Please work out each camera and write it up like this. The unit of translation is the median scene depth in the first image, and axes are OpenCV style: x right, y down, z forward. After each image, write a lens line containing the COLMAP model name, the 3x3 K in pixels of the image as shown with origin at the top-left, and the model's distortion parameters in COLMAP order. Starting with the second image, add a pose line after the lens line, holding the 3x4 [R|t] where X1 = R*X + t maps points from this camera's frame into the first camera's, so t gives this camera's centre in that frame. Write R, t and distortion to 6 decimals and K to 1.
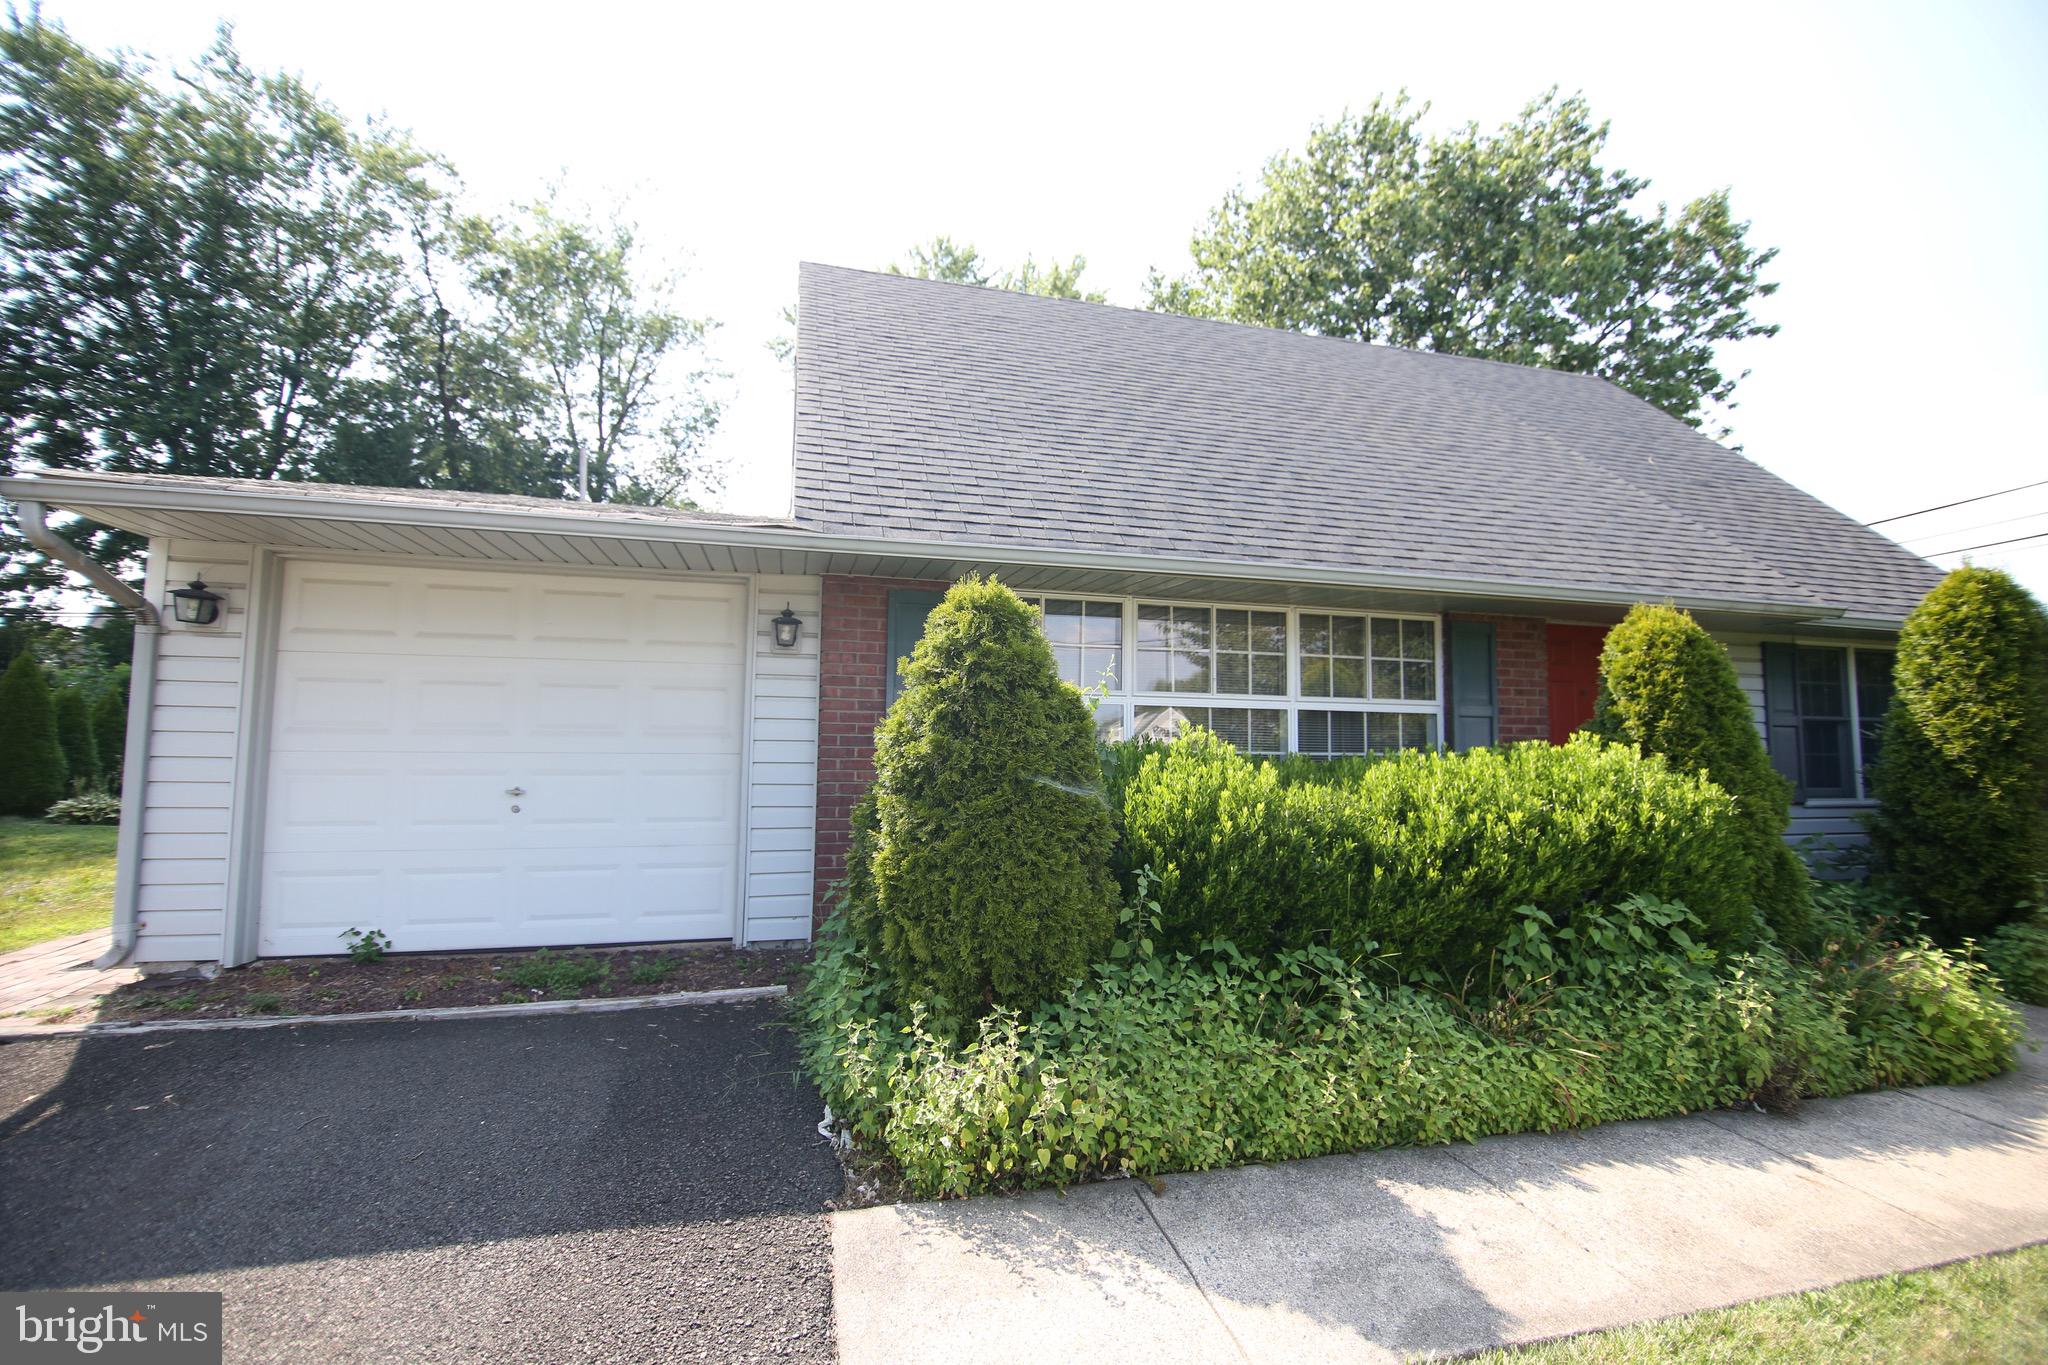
lens RADIAL K [[886.4, 0, 1019.7], [0, 886.4, 675.5], [0, 0, 1]] dist [-0.031358, -0.000489]
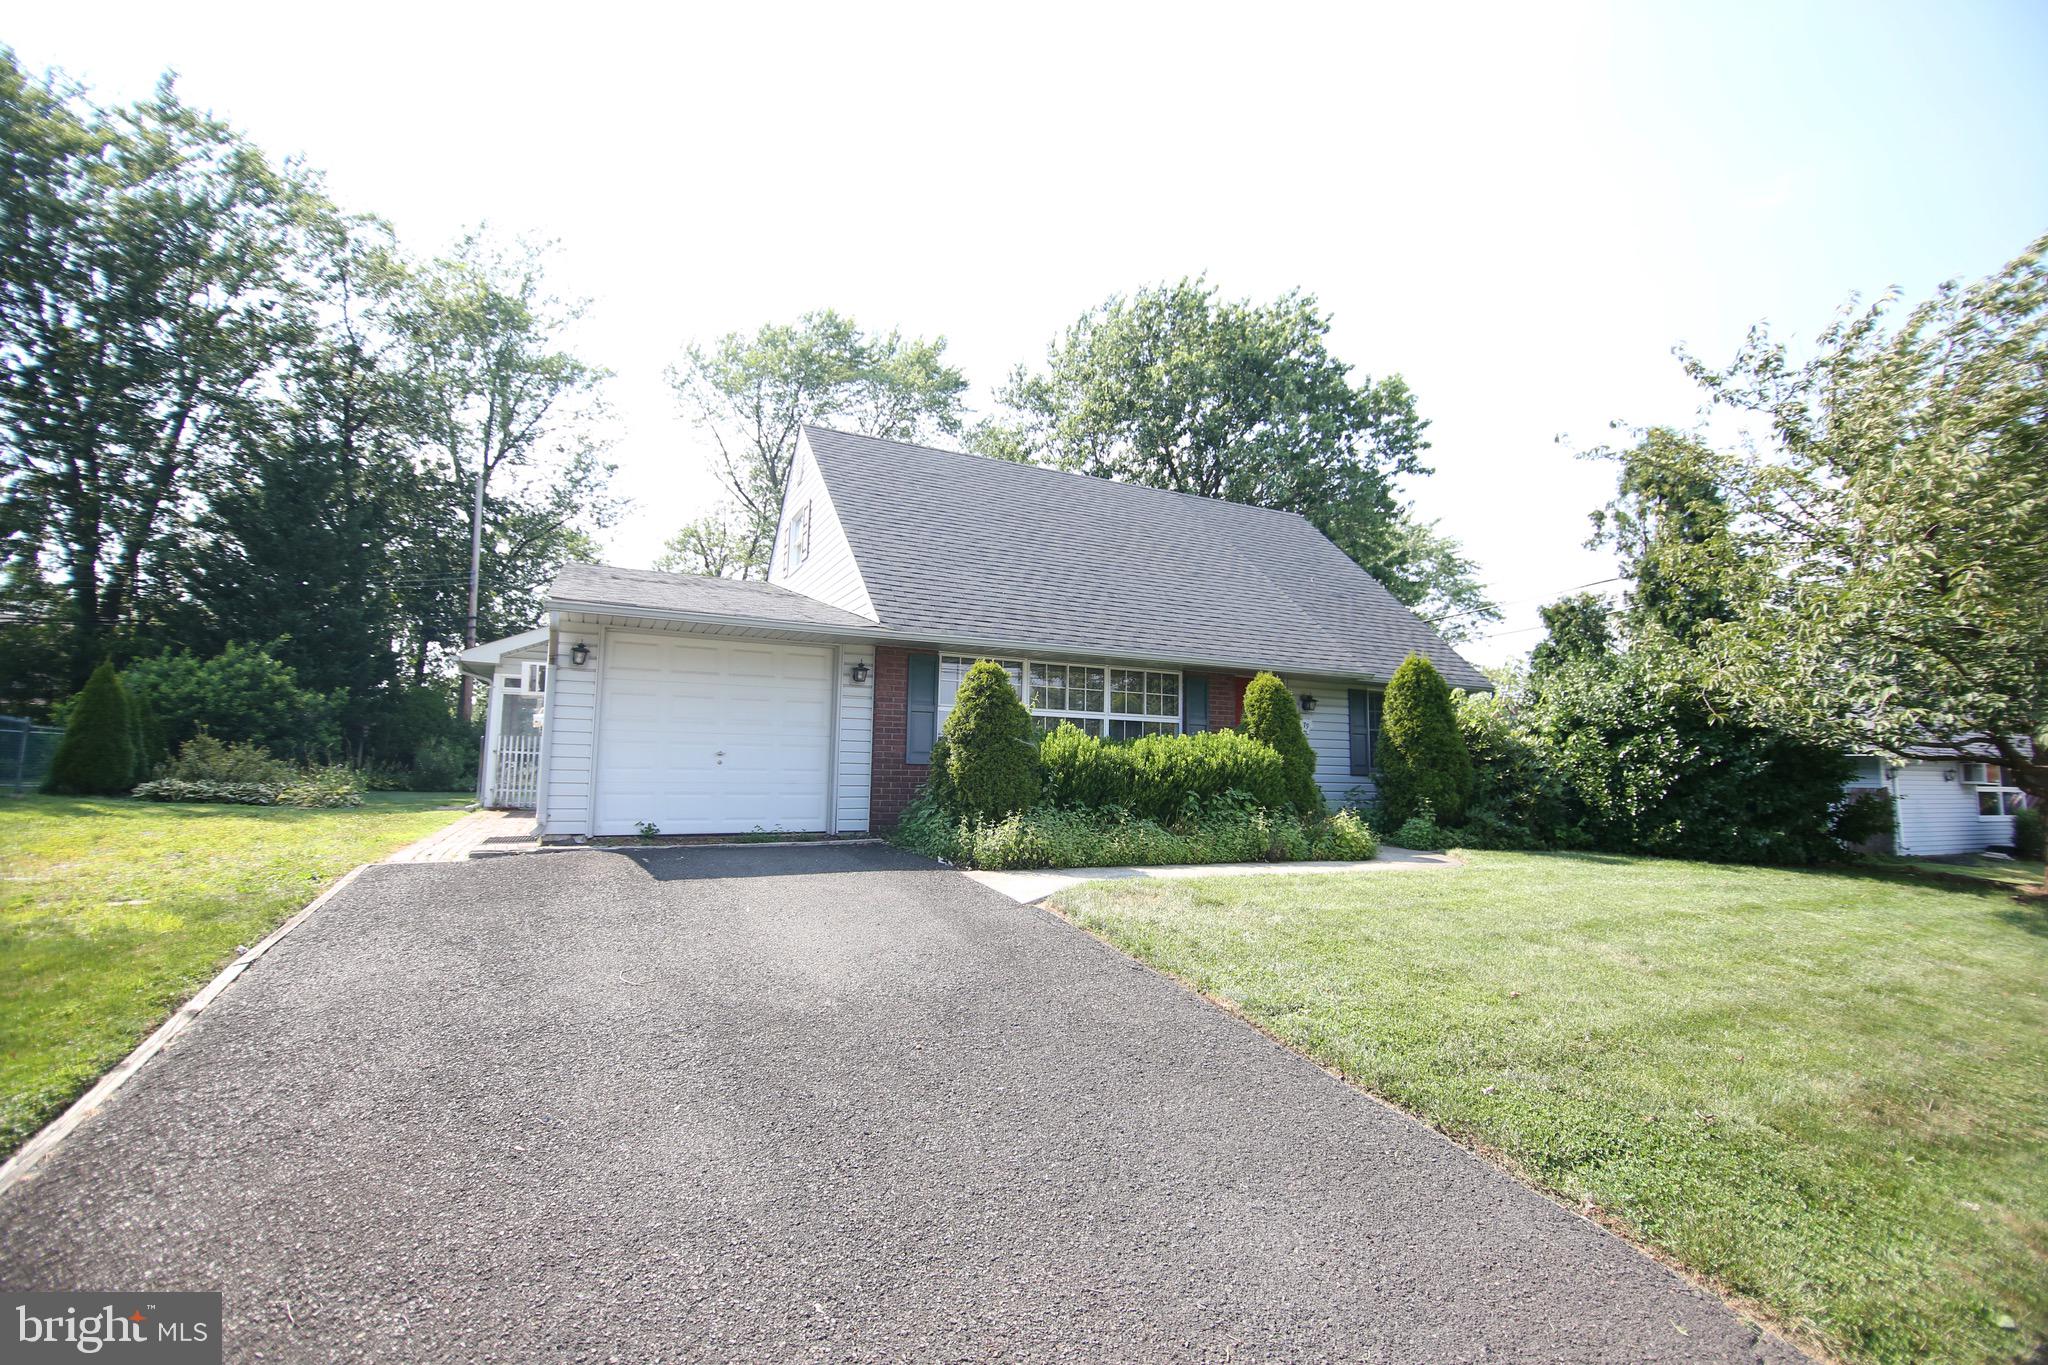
lens RADIAL K [[912.3, 0, 1021.8], [0, 912.3, 675.4], [0, 0, 1]] dist [0.001591, -0.013678]
pose [[0.978389, 0.026201, 0.205105, -0.323048], [-0.021176, 0.999420, -0.026658, -0.000226], [-0.205685, 0.021738, 0.978377, -1.045959]]
